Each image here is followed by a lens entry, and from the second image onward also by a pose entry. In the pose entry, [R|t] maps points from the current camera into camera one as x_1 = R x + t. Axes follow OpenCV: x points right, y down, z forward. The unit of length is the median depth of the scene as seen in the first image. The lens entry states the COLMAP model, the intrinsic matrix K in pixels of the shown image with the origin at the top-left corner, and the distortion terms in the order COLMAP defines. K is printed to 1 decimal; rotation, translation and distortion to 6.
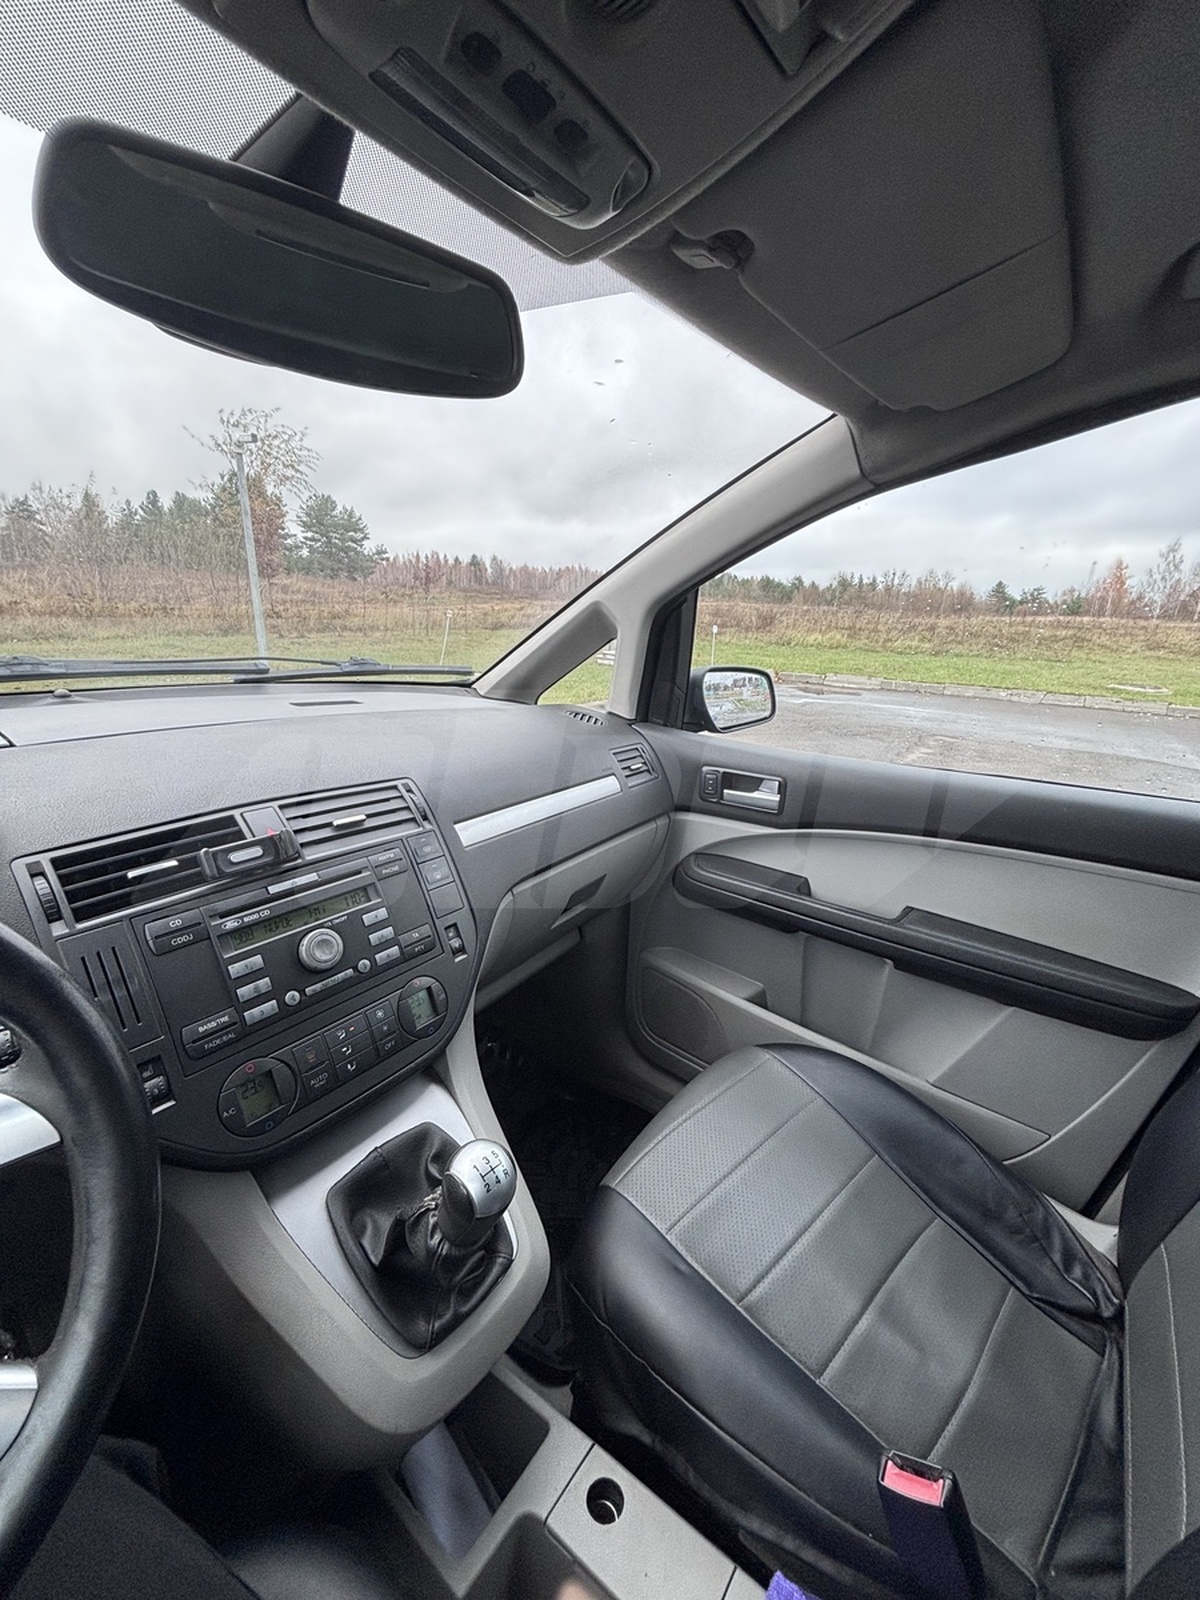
lens RADIAL K [[642.0, 0, 600.0], [0, 642.0, 800.0], [0, 0, 1]] dist [0.001728, 0.000314]
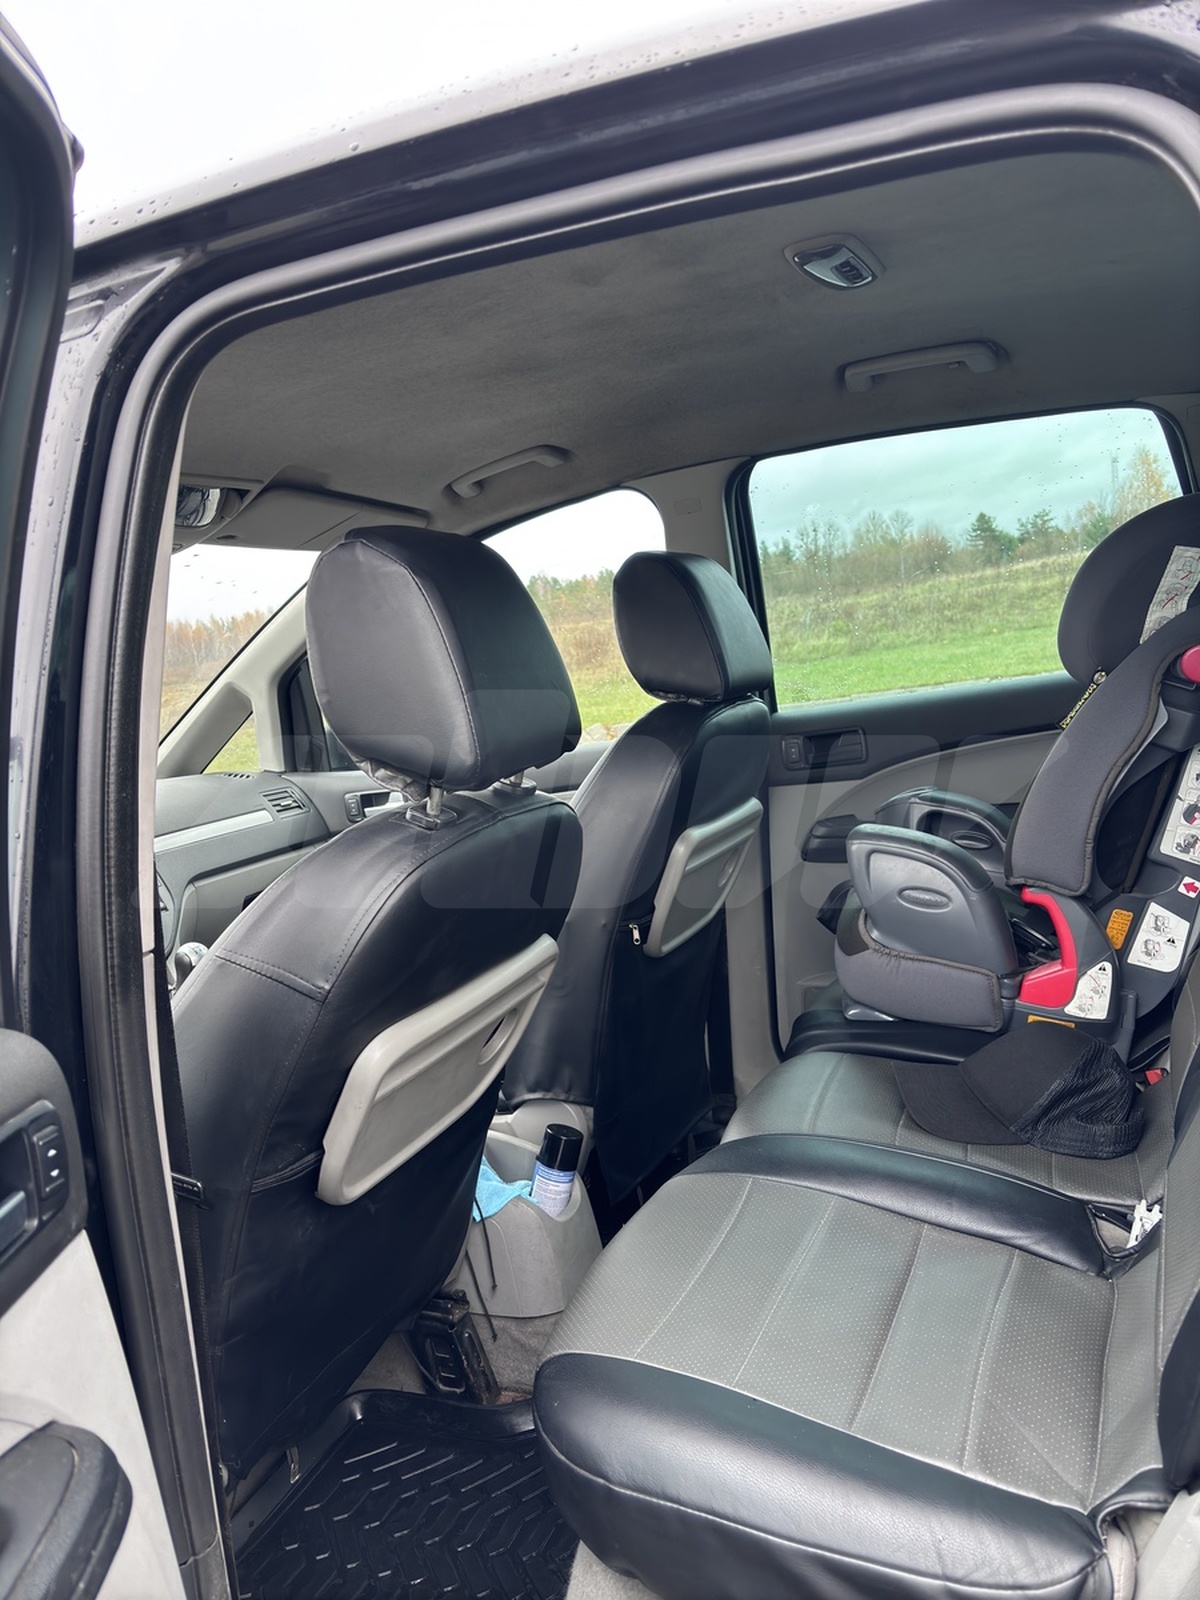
lens RADIAL K [[1221.4, 0, 600.0], [0, 1221.4, 800.0], [0, 0, 1]] dist [0.006469, -0.000242]
pose [[0.956908, -0.205043, 0.205634, 0.196708], [0.237053, 0.960569, -0.145305, 0.551123], [-0.167732, 0.187789, 0.967782, -1.778088]]
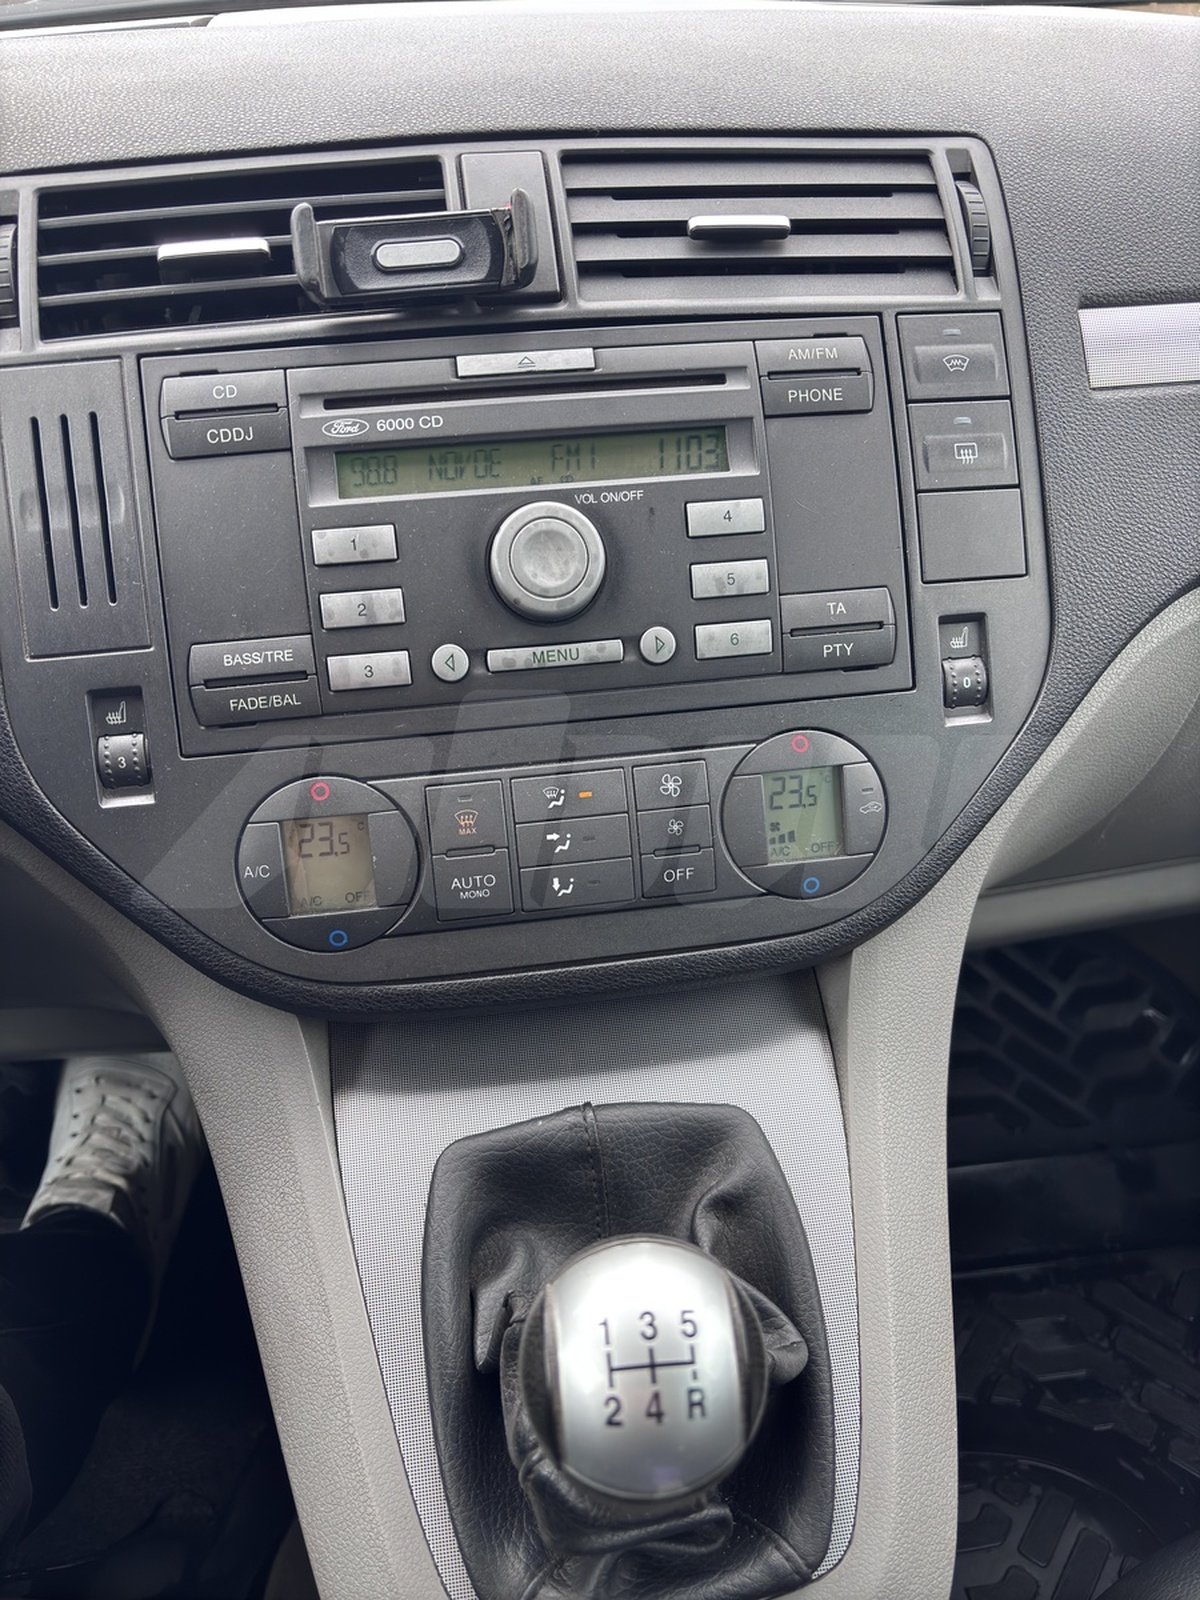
lens RADIAL K [[1221.4, 0, 600.0], [0, 1221.4, 800.0], [0, 0, 1]] dist [0.006469, -0.000242]
pose [[0.720972, 0.315631, -0.616908, 0.048862], [-0.144003, 0.939053, 0.312157, 0.131585], [0.677836, -0.136220, 0.722483, 0.473241]]
